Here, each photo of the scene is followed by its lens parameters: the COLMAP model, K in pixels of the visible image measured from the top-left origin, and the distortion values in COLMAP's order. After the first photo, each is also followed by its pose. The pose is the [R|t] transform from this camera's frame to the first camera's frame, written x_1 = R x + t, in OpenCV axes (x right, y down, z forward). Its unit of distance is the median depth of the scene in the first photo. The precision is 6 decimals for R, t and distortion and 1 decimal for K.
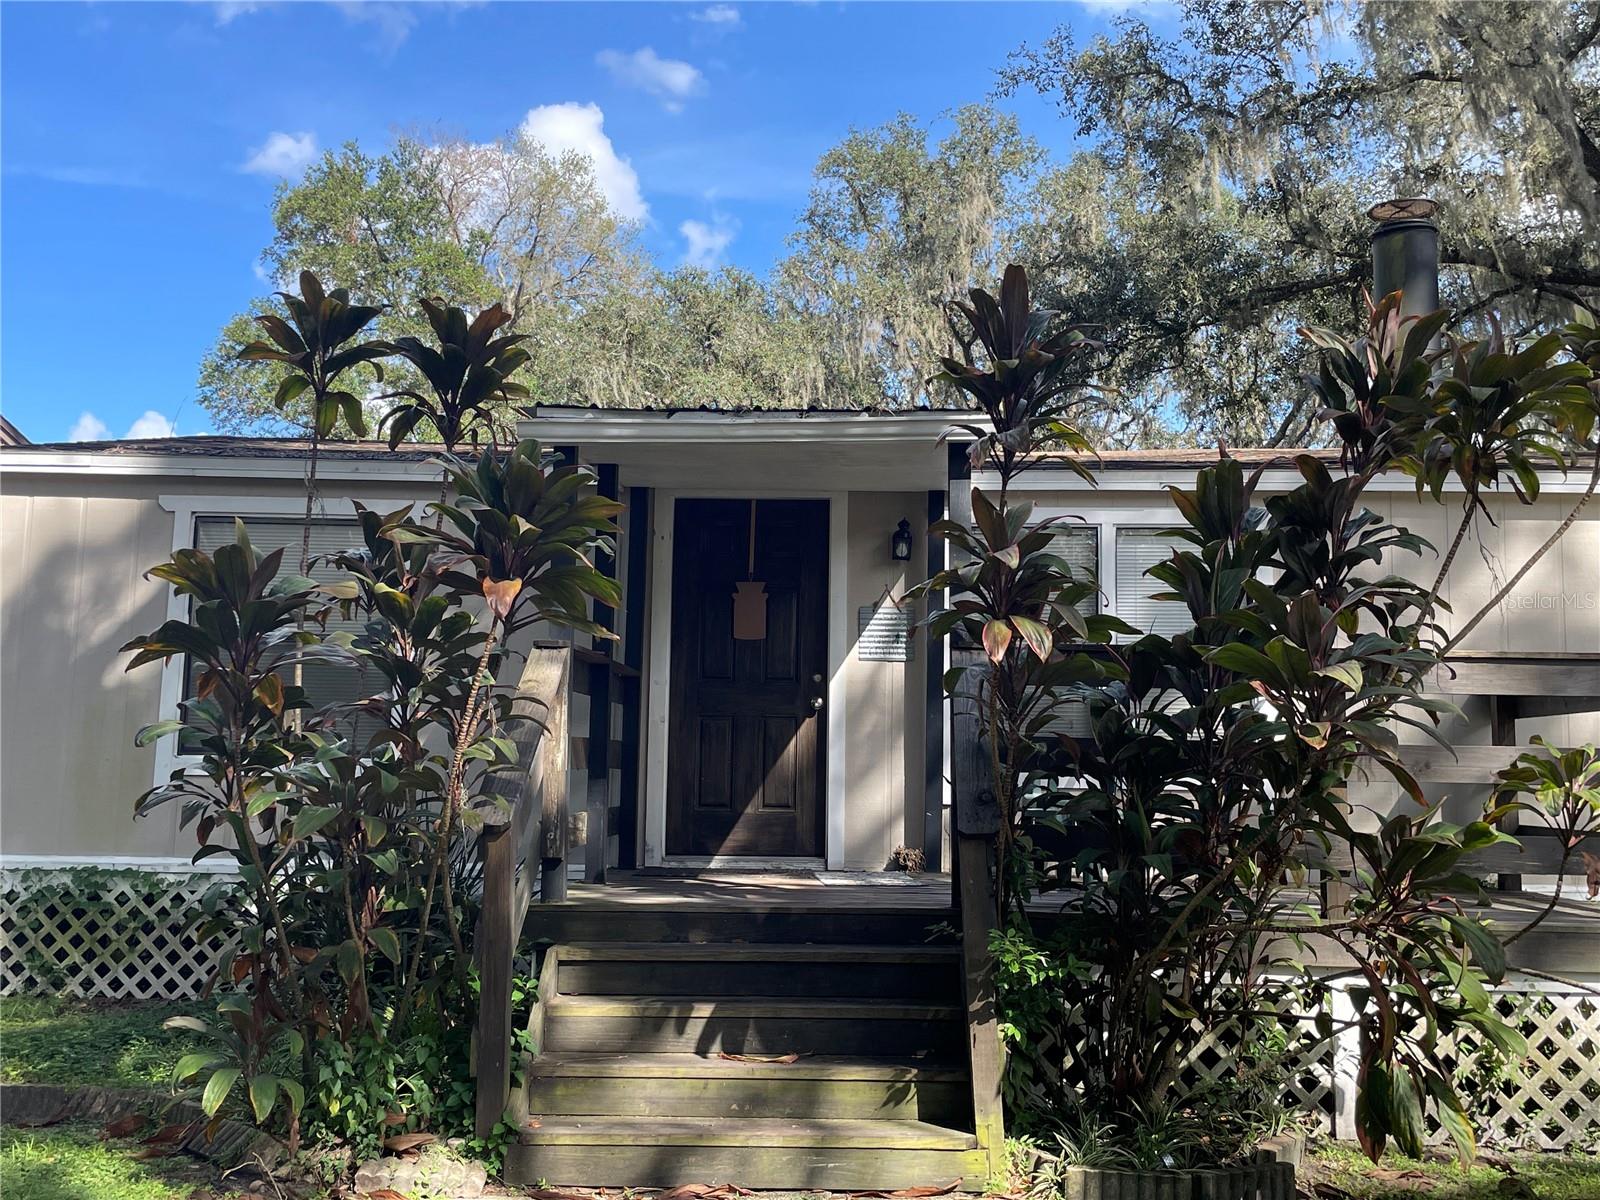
lens RADIAL K [[1578.5, 0, 792.8], [0, 1578.5, 595.0], [0, 0, 1]] dist [0.091051, -0.144971]
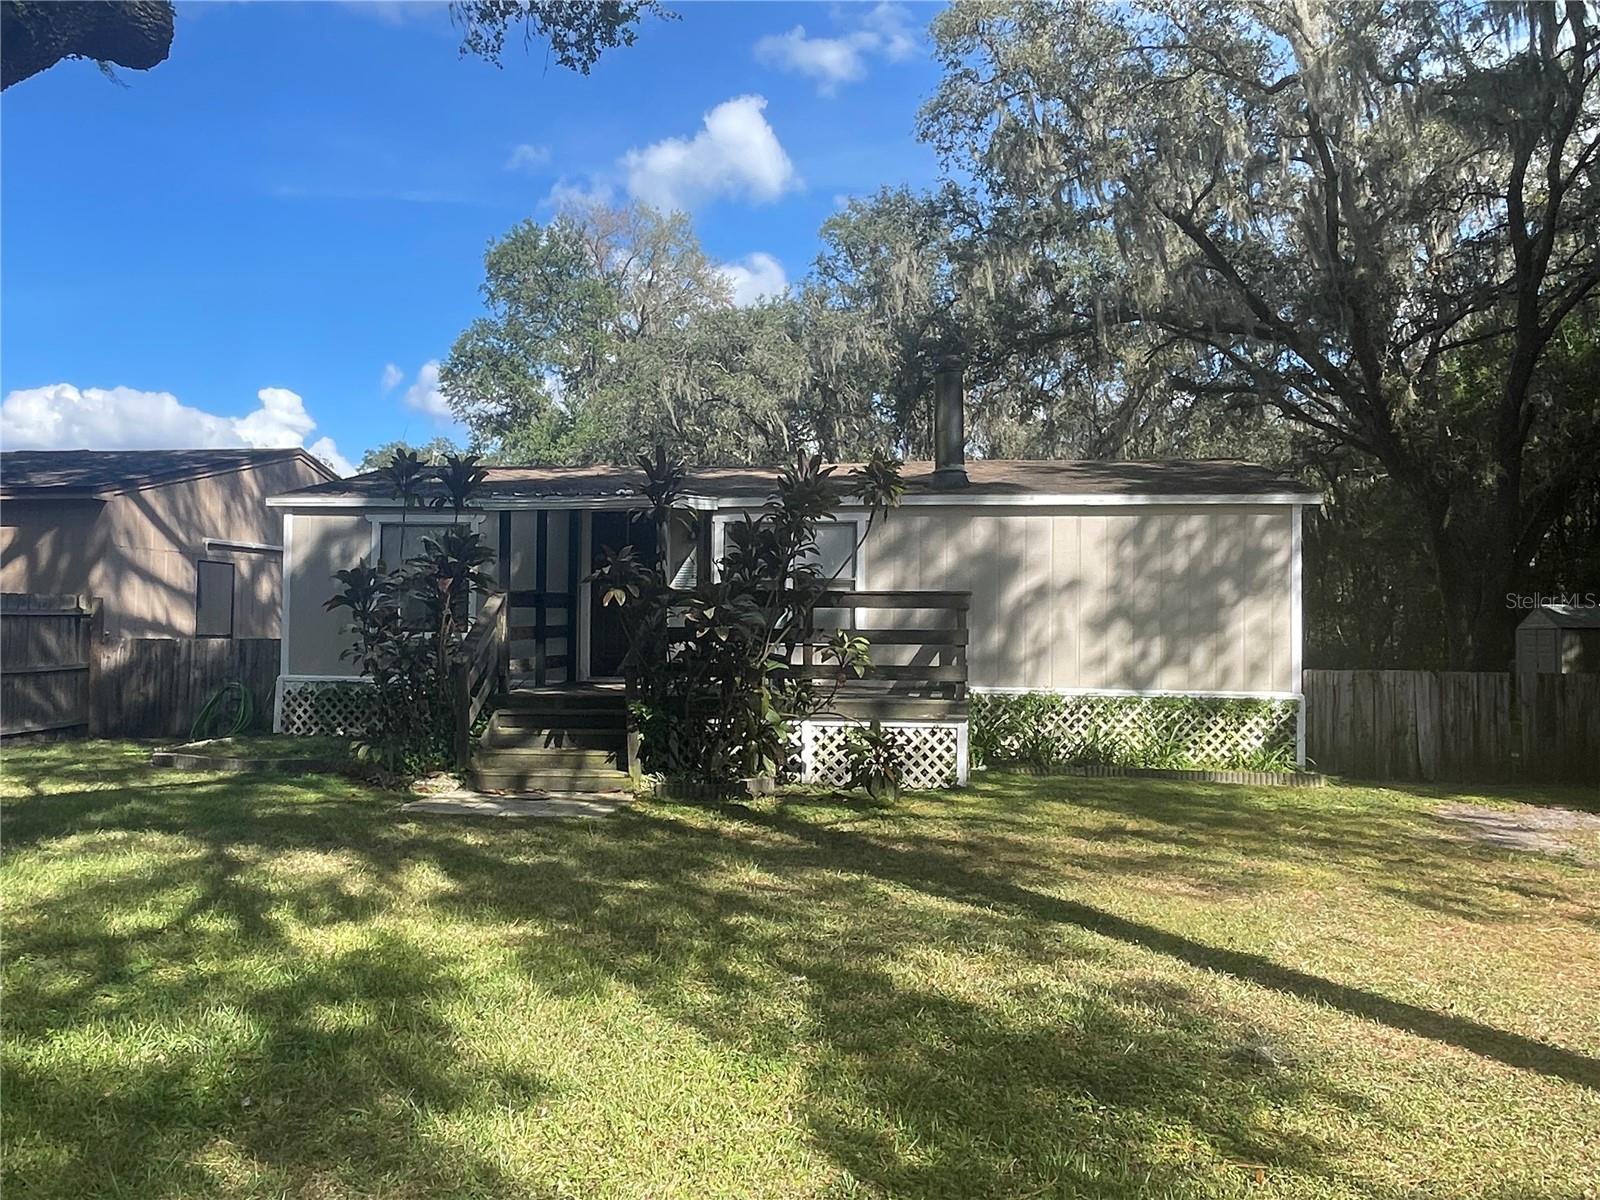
lens RADIAL K [[1208.2, 0, 788.1], [0, 1208.2, 590.6], [0, 0, 1]] dist [-0.012058, 0.002642]
pose [[0.994261, -0.009813, -0.106532, 0.374973], [0.019068, 0.996095, 0.086210, -0.093670], [0.105270, -0.087746, 0.990565, -0.625280]]
